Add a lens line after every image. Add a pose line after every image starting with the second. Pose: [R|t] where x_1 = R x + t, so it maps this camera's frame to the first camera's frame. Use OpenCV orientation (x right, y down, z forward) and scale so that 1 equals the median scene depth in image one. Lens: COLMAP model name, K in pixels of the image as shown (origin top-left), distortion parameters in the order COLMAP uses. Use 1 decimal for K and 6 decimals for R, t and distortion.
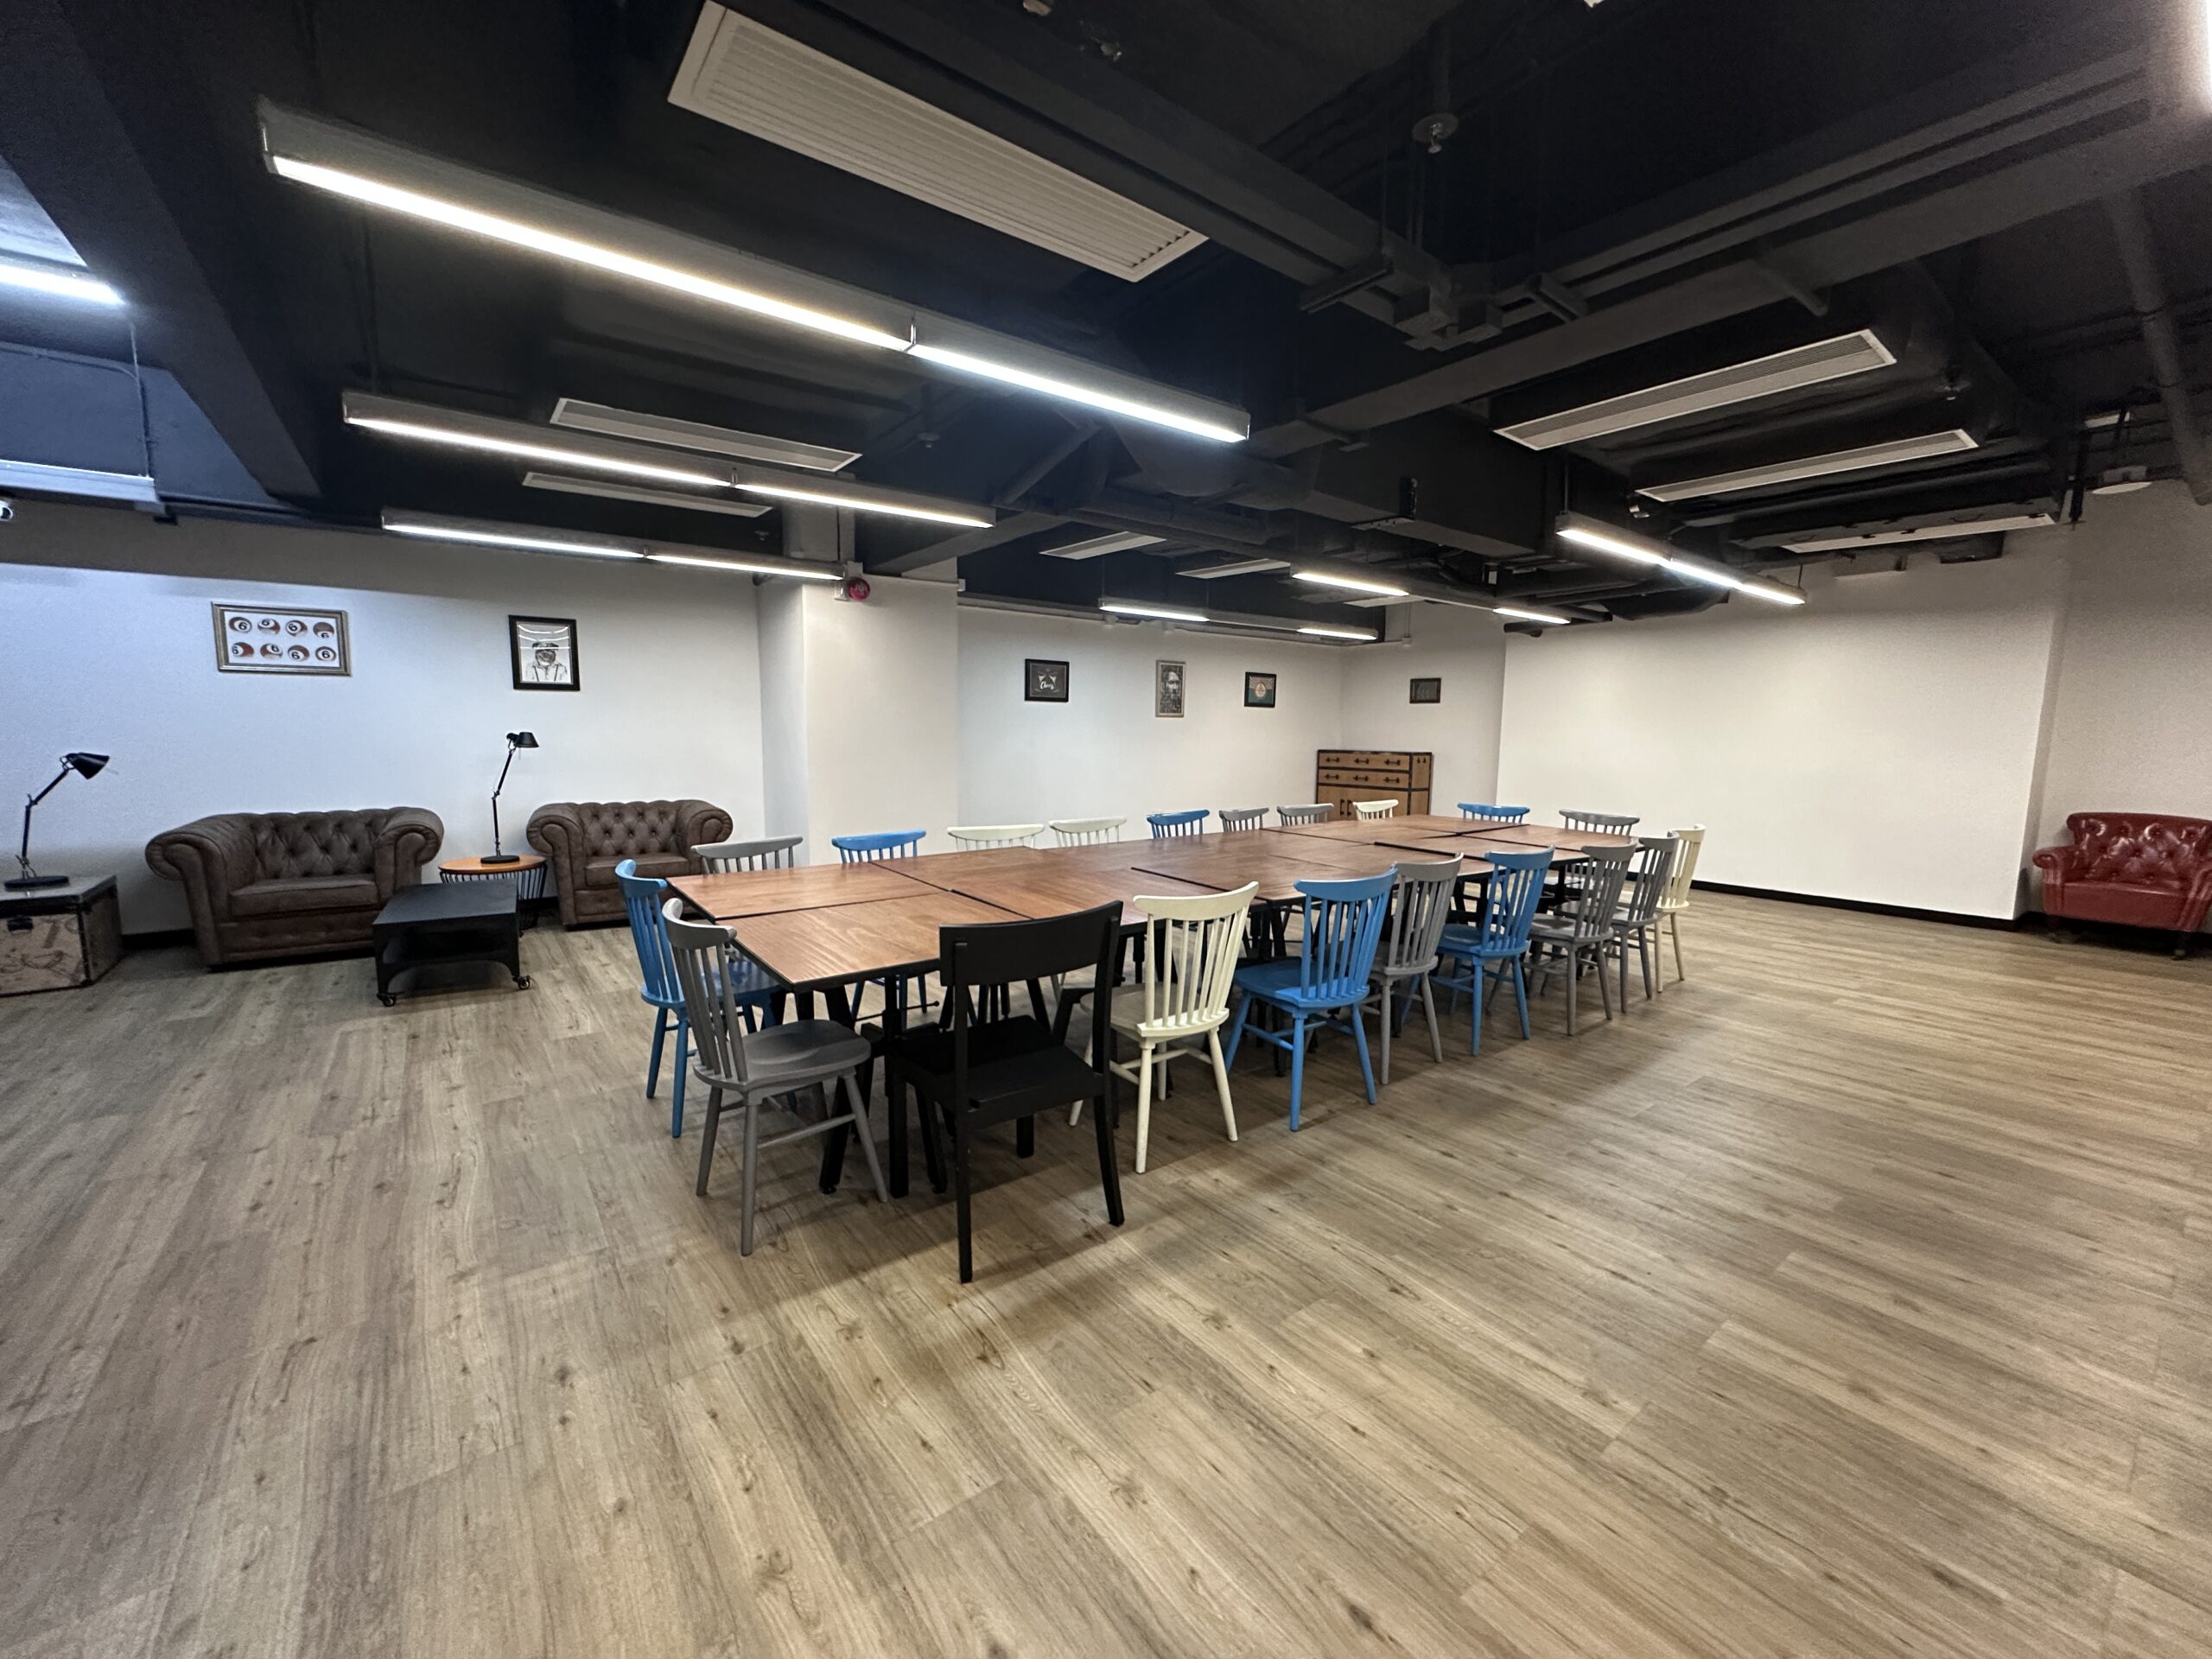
lens RADIAL K [[874.6, 0, 1106.9], [0, 874.6, 830.4], [0, 0, 1]] dist [-0.003419, 0.000017]
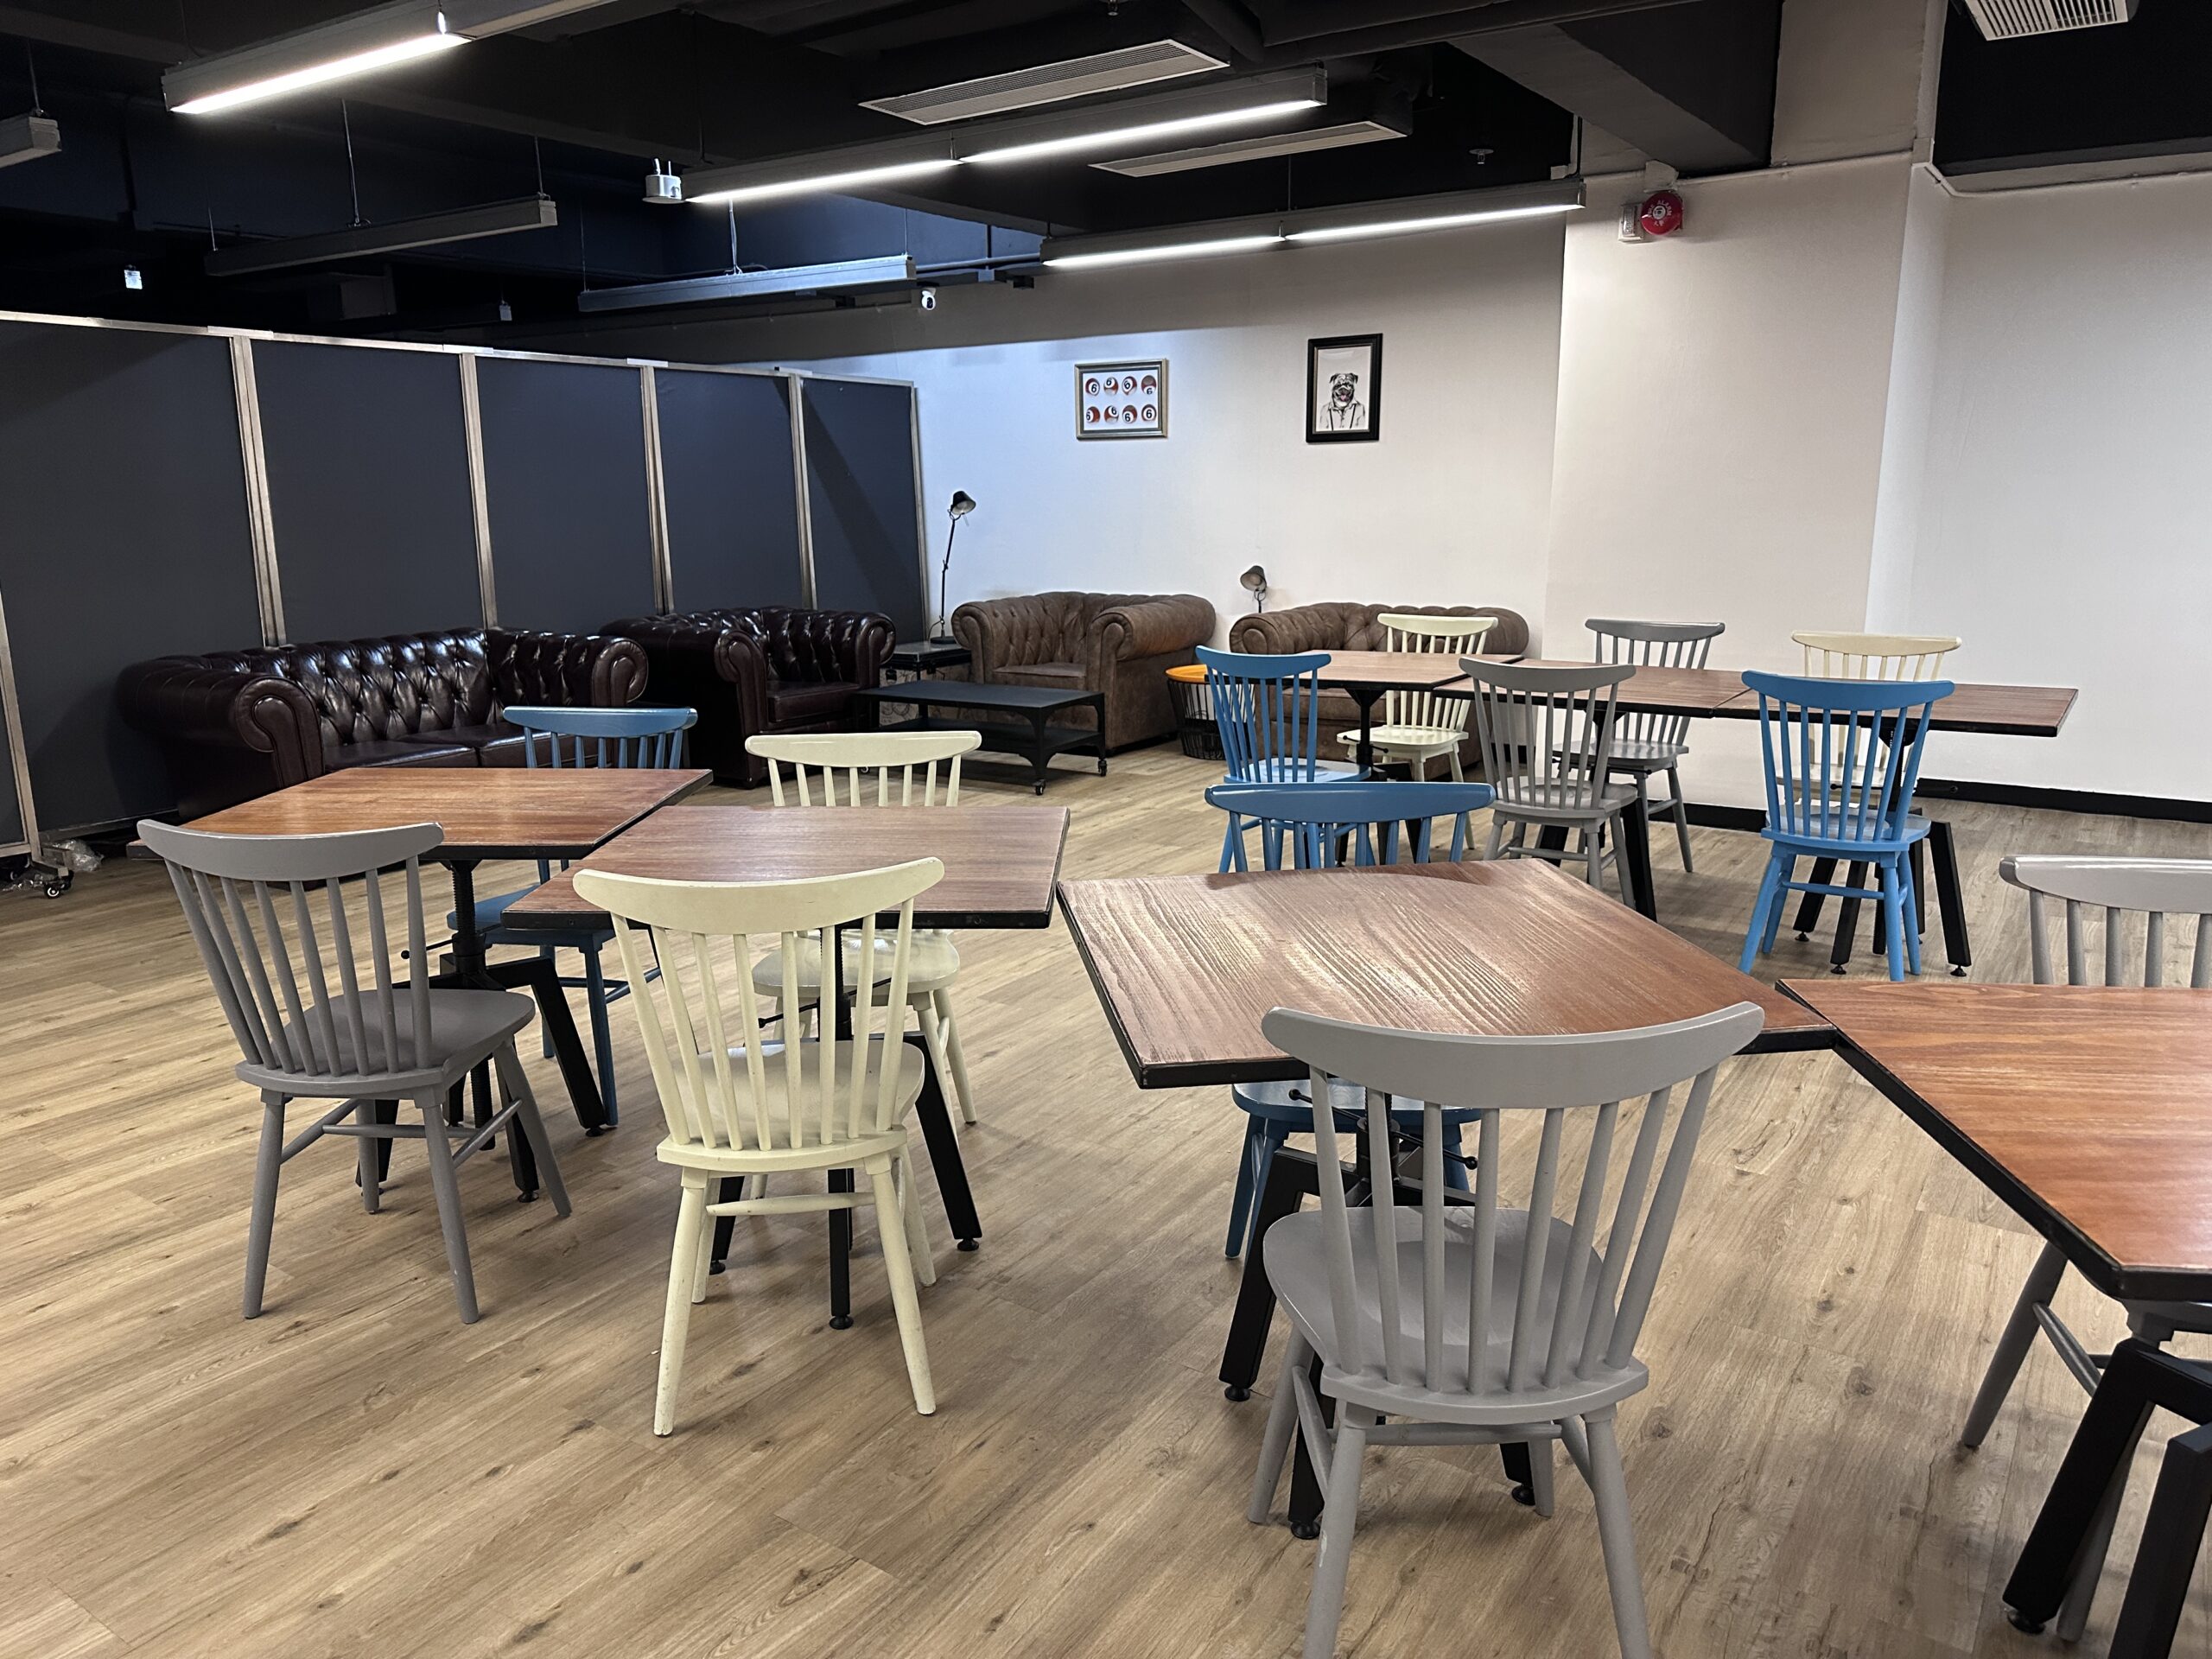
lens RADIAL K [[1565.4, 0, 1098.9], [0, 1565.4, 848.0], [0, 0, 1]] dist [-0.004366, -0.007810]
pose [[0.319325, 0.194722, -0.927424, 1.122616], [-0.095428, 0.980294, 0.172966, -0.078270], [0.942828, 0.033270, 0.331615, 0.826905]]
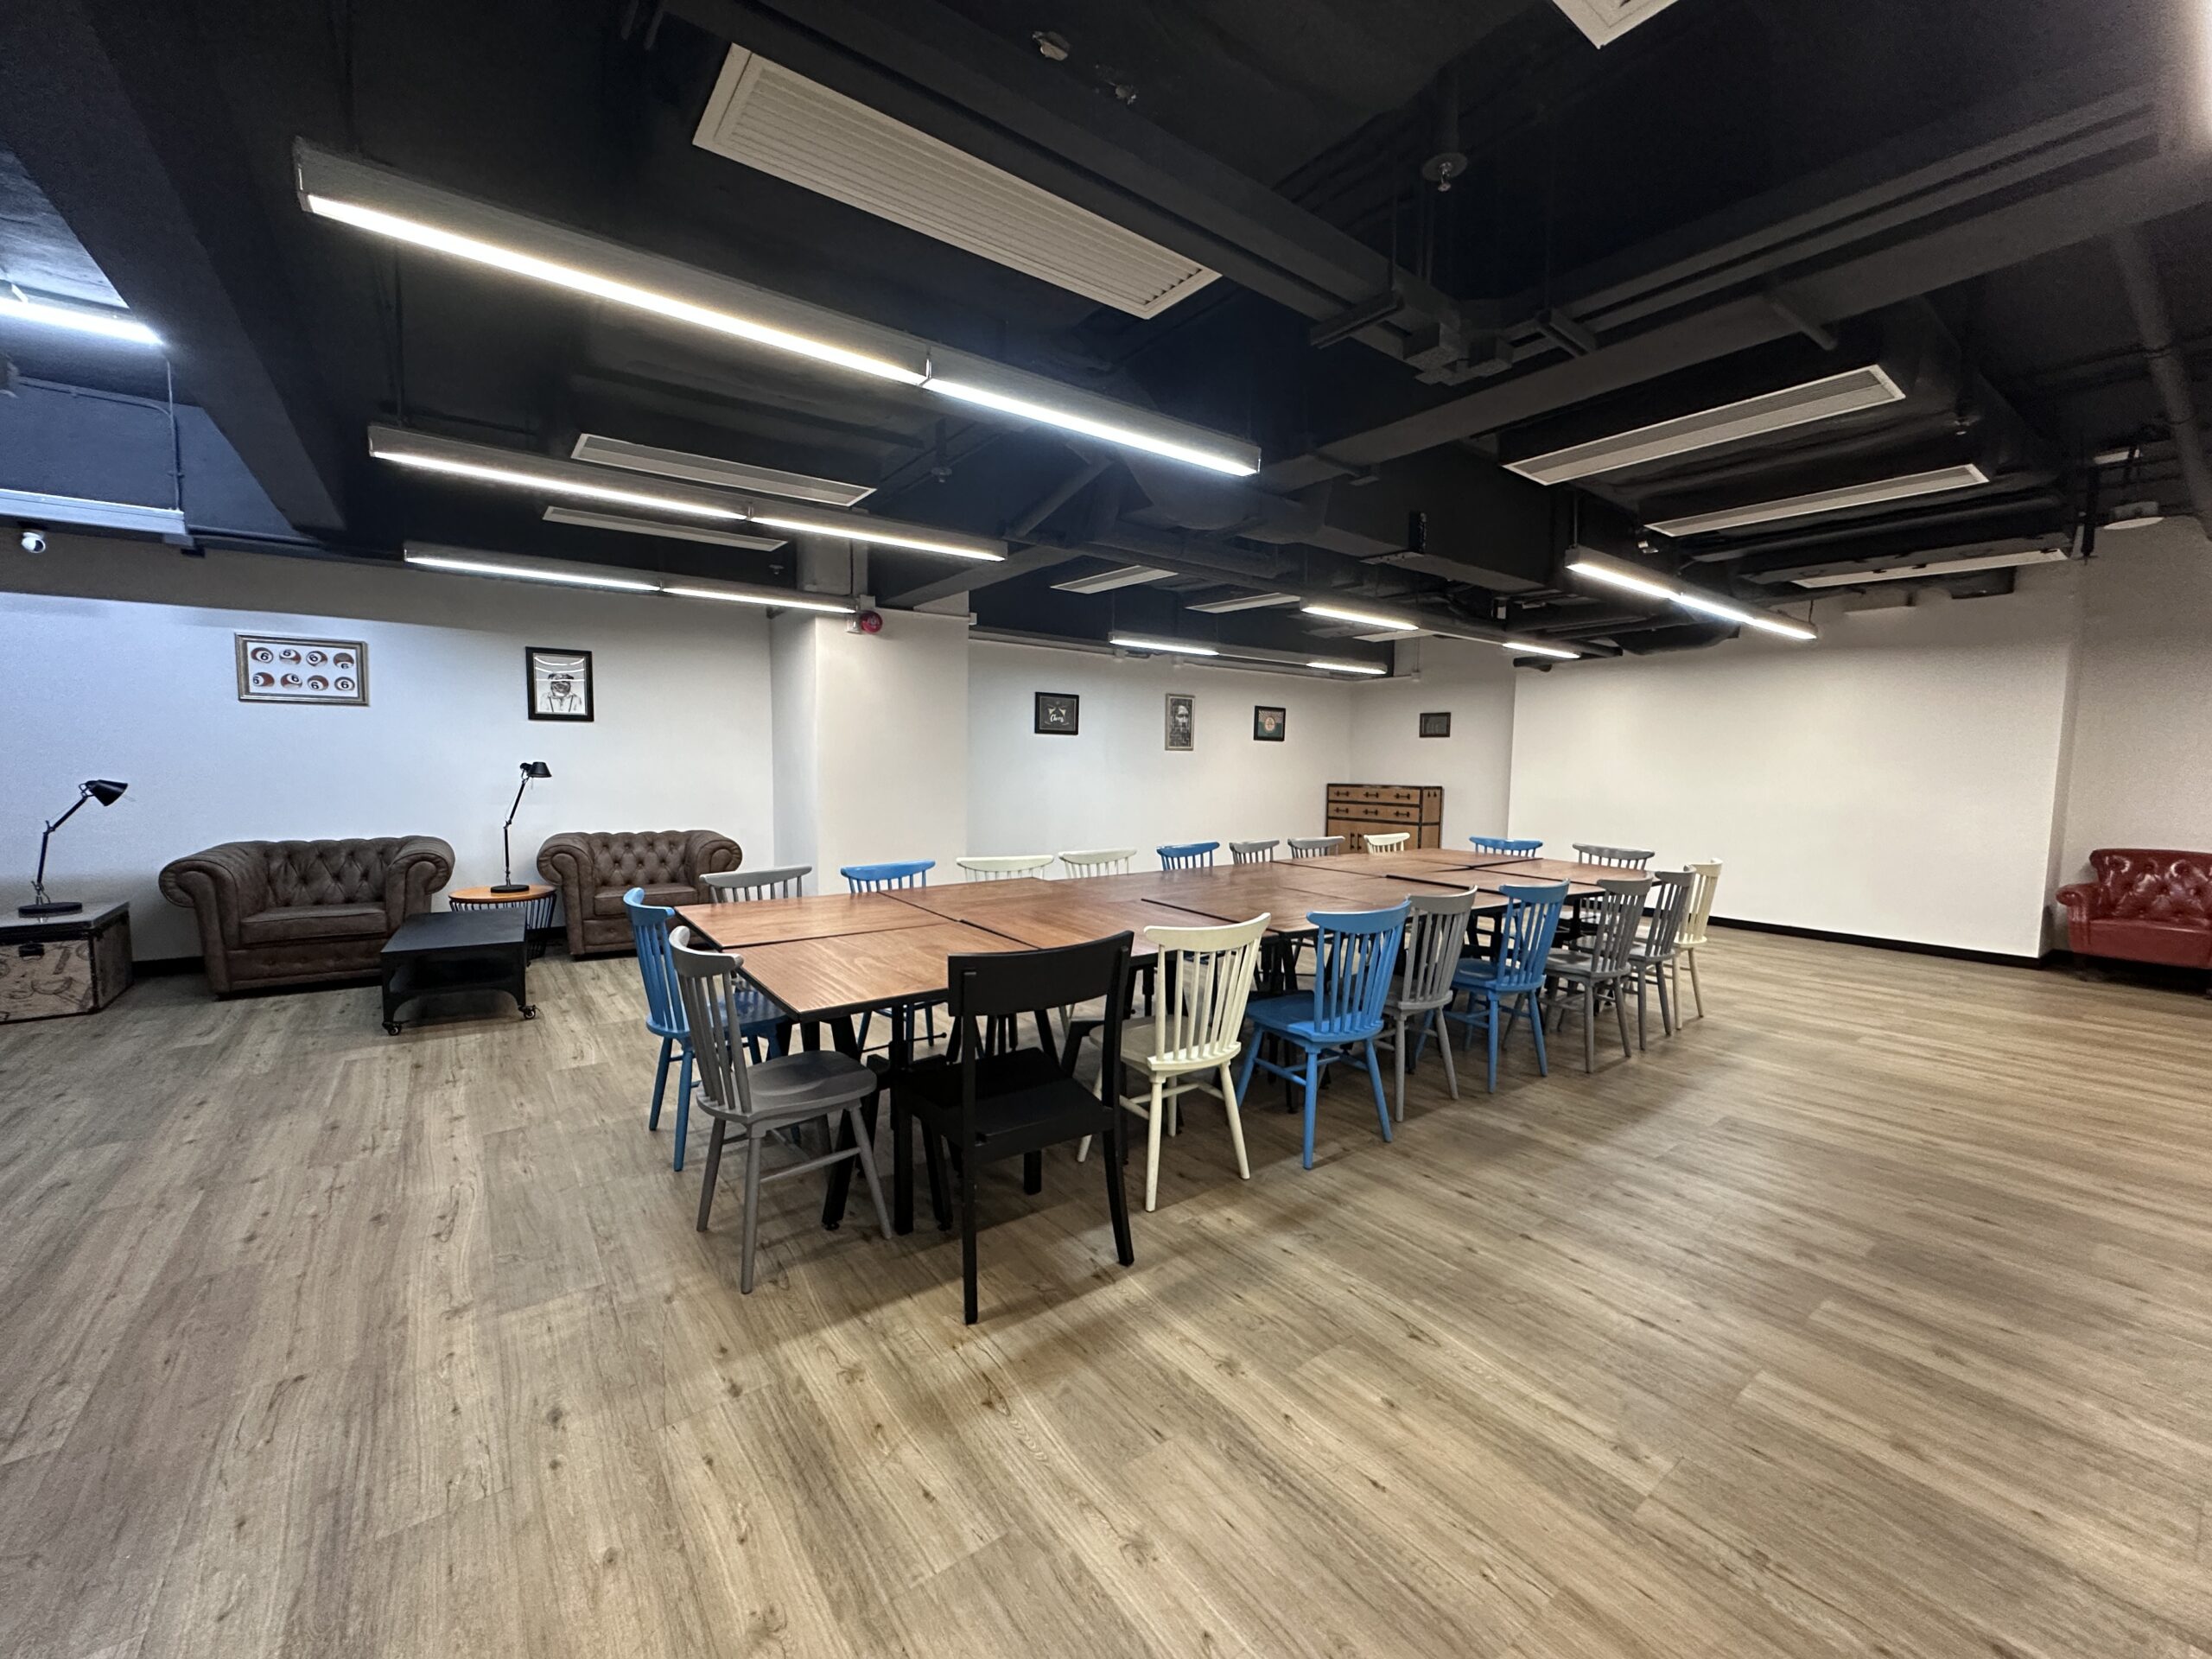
lens RADIAL K [[874.6, 0, 1107.0], [0, 874.6, 831.3], [0, 0, 1]] dist [-0.003419, 0.000017]
pose [[0.999944, 0.004130, -0.009736, -0.002040], [-0.004494, 0.999279, -0.037700, 0.004298], [0.009573, 0.037741, 0.999242, 0.007131]]
